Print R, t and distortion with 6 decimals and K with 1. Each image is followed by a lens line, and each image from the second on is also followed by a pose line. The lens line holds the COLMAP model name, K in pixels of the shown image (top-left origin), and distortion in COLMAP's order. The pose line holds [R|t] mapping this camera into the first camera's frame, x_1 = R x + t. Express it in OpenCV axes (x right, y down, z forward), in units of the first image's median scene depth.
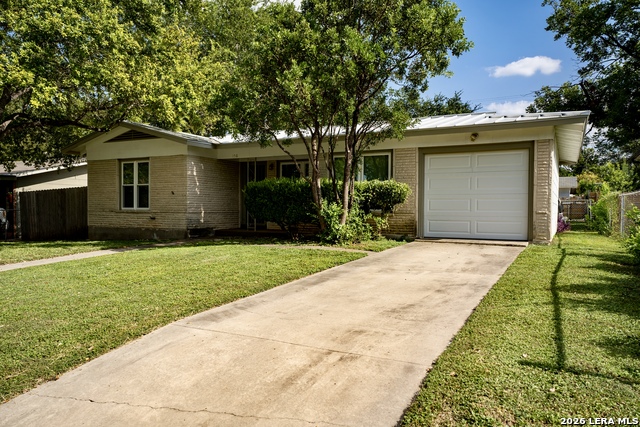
lens RADIAL K [[459.7, 0, 320.2], [0, 459.7, 216.9], [0, 0, 1]] dist [0.056682, 0.004132]
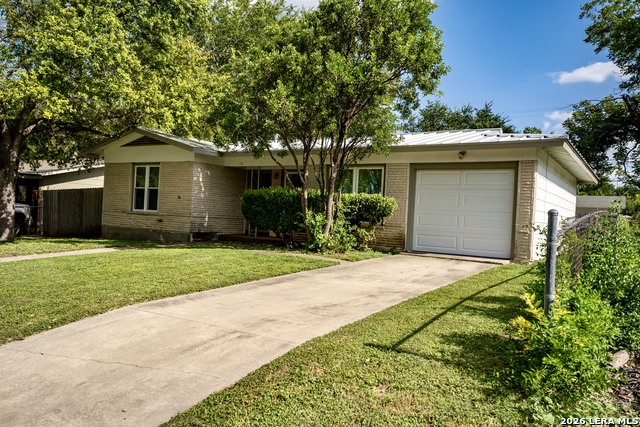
lens RADIAL K [[491.0, 0, 320.0], [0, 491.0, 213.5], [0, 0, 1]] dist [0.074235, 0.004699]
pose [[0.995635, 0.043948, -0.082336, 0.121571], [-0.046161, 0.998617, -0.025171, -0.001884], [0.081116, 0.028862, 0.996287, -0.114133]]
